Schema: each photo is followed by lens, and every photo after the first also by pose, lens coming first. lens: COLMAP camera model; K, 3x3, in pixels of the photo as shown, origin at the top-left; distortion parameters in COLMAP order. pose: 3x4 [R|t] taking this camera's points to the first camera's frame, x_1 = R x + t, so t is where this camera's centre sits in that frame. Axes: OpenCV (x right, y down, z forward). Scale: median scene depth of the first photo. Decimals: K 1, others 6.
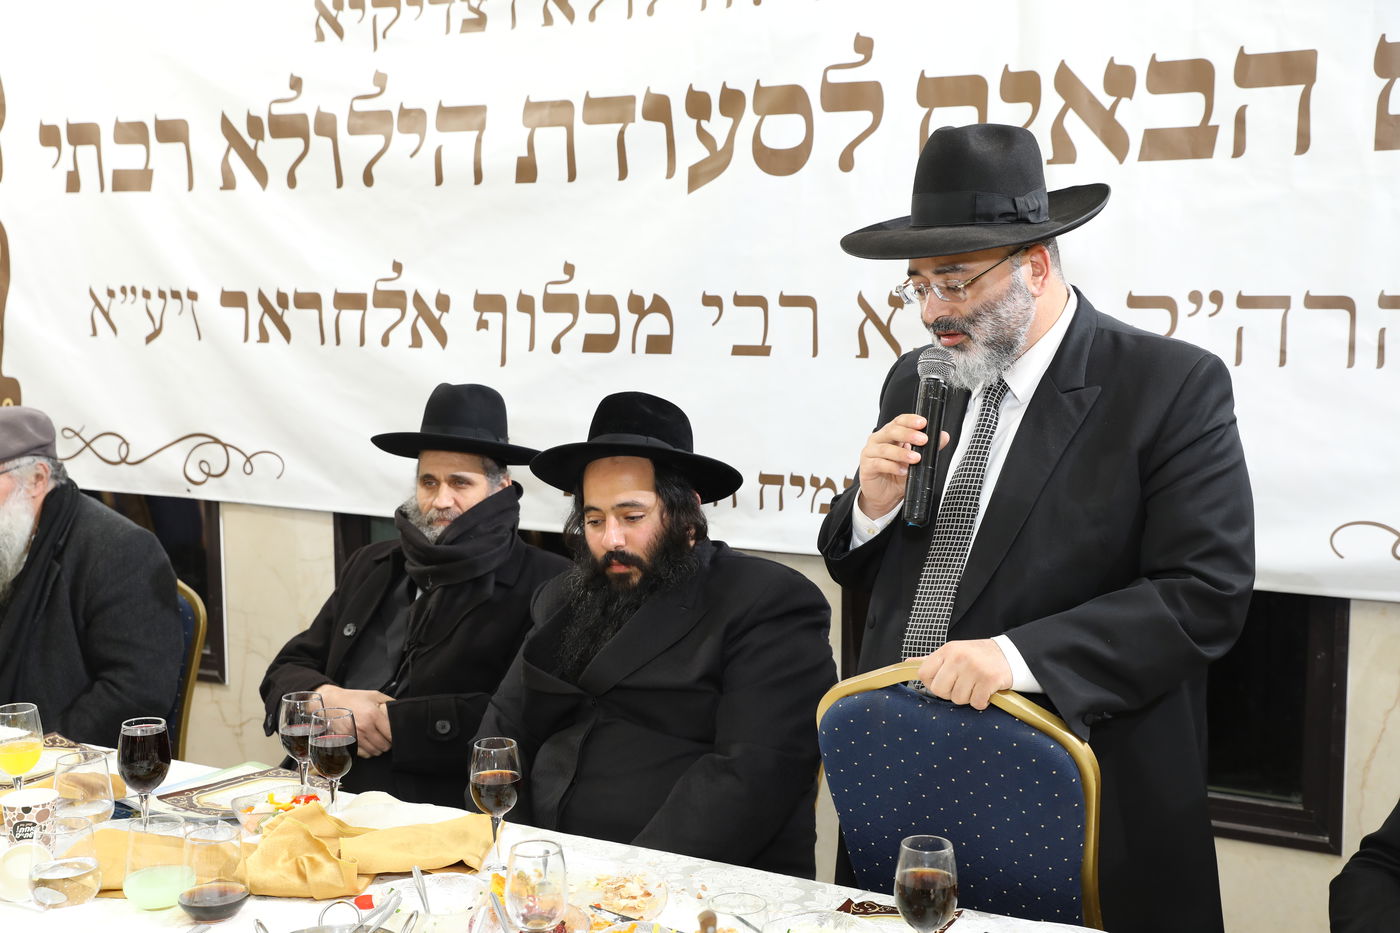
lens RADIAL K [[1545.5, 0, 700.0], [0, 1545.5, 466.5], [0, 0, 1]] dist [0.092019, 0.015122]
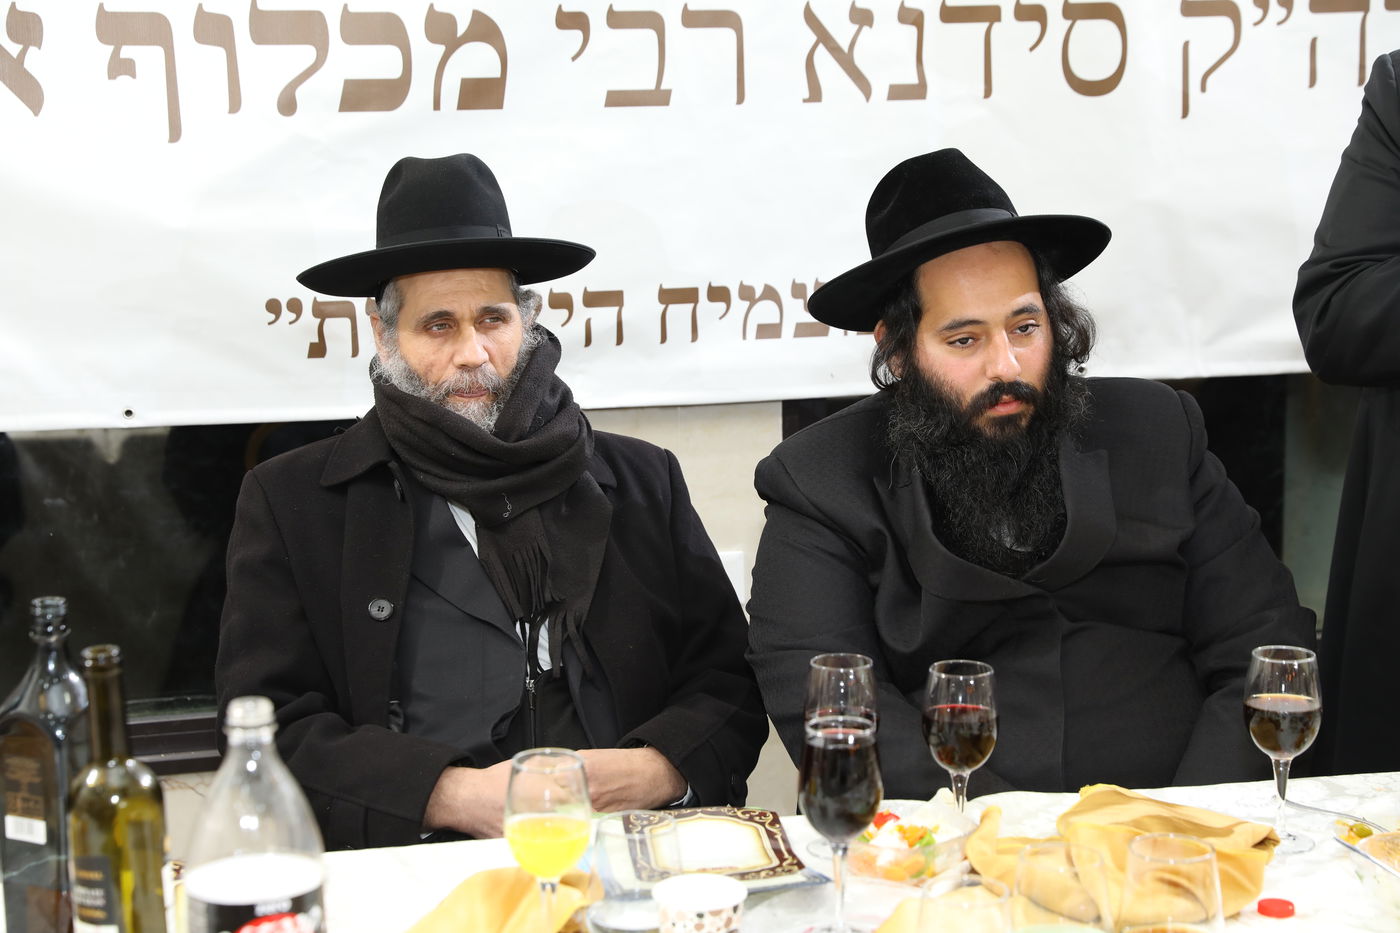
lens RADIAL K [[2579.1, 0, 700.0], [0, 2579.1, 466.5], [0, 0, 1]] dist [0.178754, 0.283359]
pose [[0.761536, -0.122741, 0.636394, -0.656057], [0.086526, 0.992368, 0.087857, -0.015267], [-0.642321, -0.011842, 0.766344, 0.155774]]
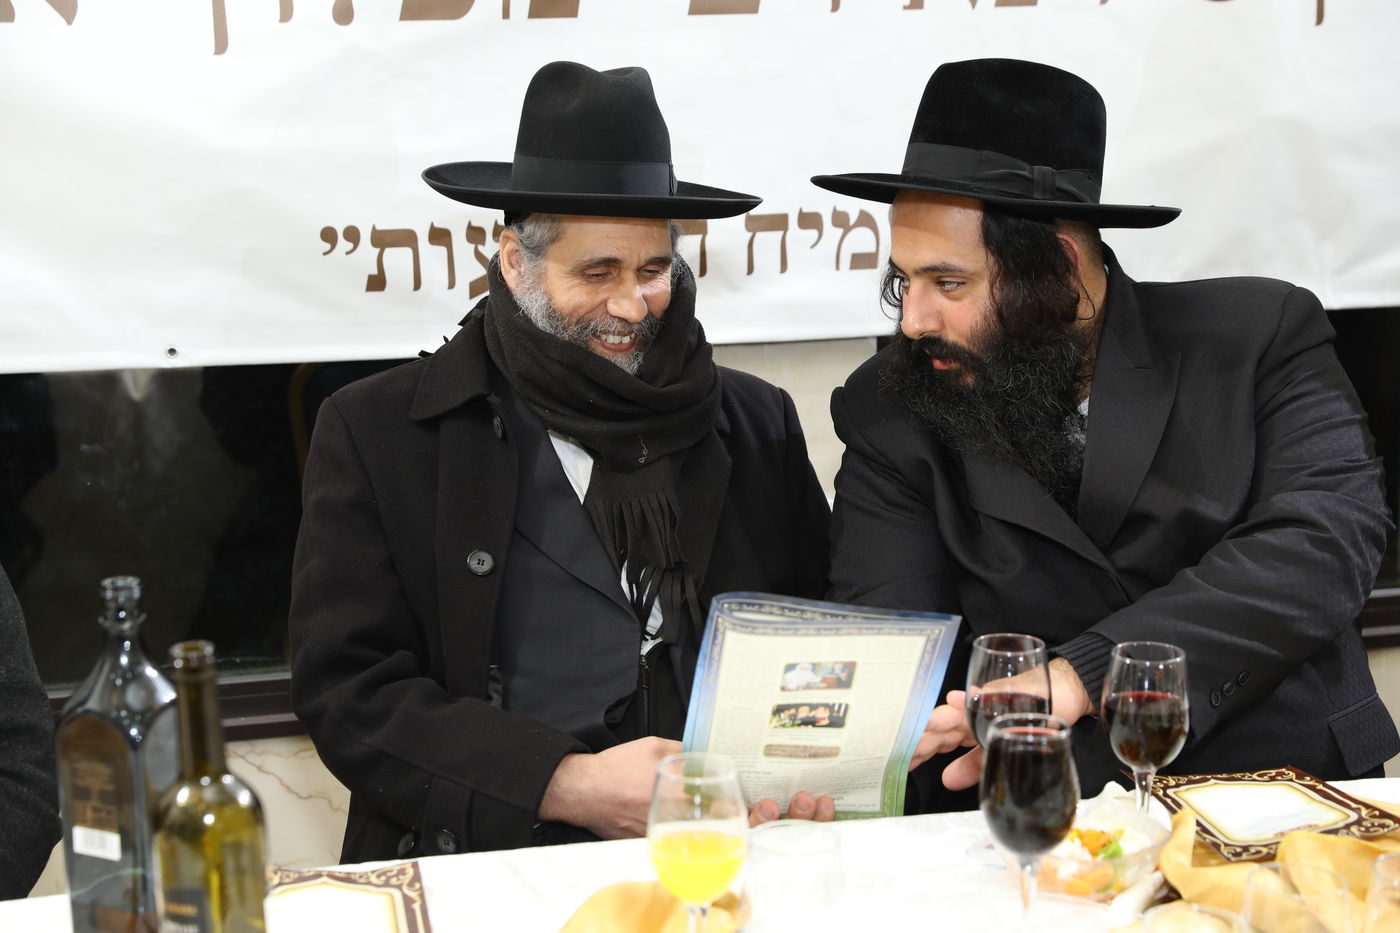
lens RADIAL K [[2579.1, 0, 700.0], [0, 2579.1, 466.5], [0, 0, 1]] dist [0.178754, 0.283359]
pose [[0.759233, -0.143481, 0.634805, -0.628818], [0.087295, 0.989033, 0.119140, -0.019950], [-0.644938, -0.035040, 0.763432, 0.247859]]
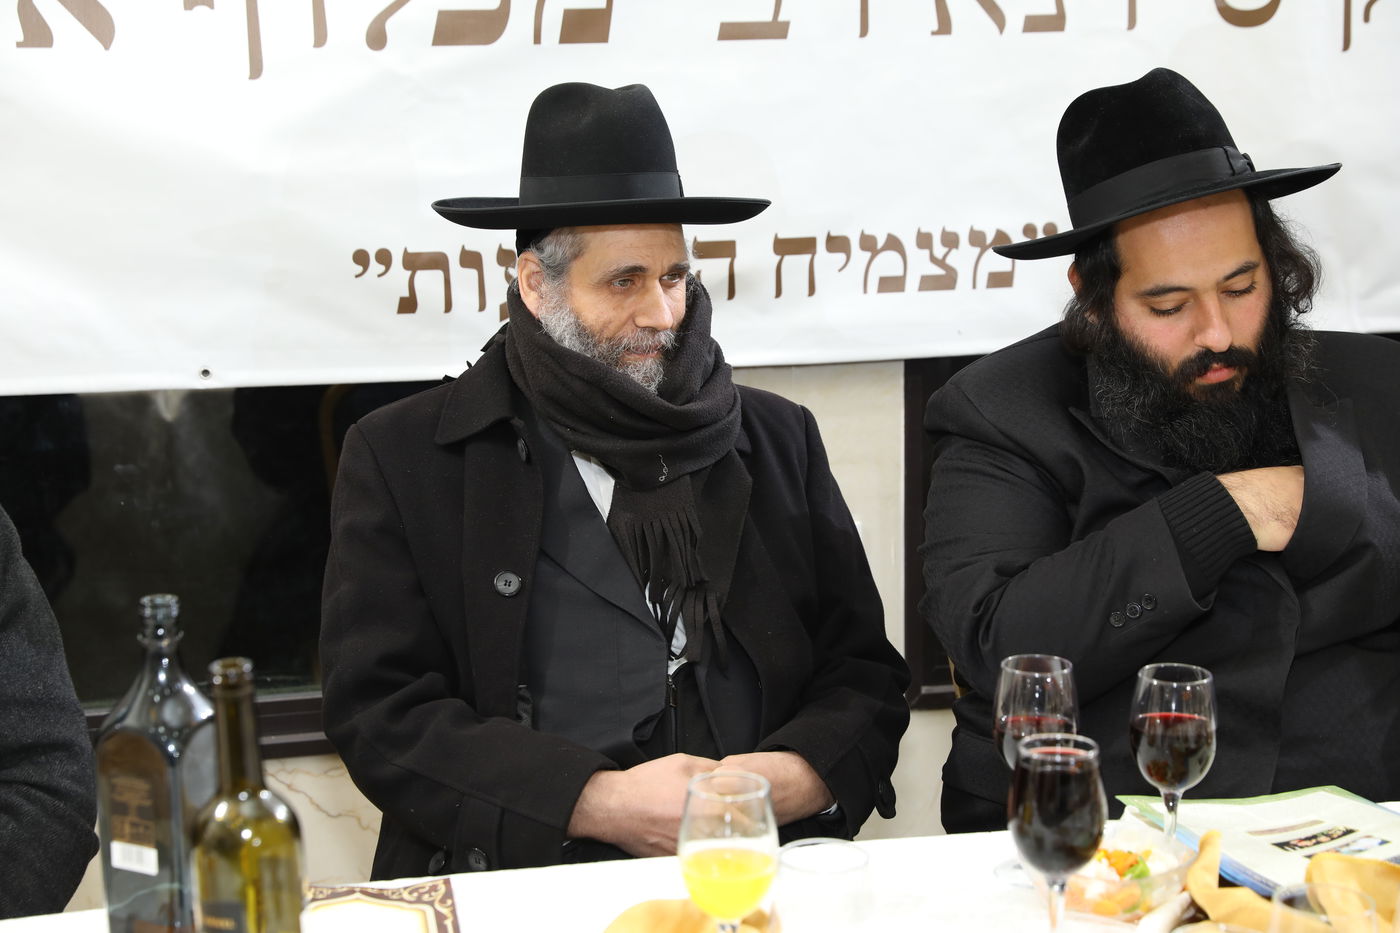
lens RADIAL K [[2579.1, 0, 700.0], [0, 2579.1, 466.5], [0, 0, 1]] dist [0.178754, 0.283359]
pose [[0.765480, -0.135671, 0.628994, -0.633937], [0.085370, 0.990291, 0.109706, -0.020444], [-0.637771, -0.030281, 0.769630, 0.244266]]
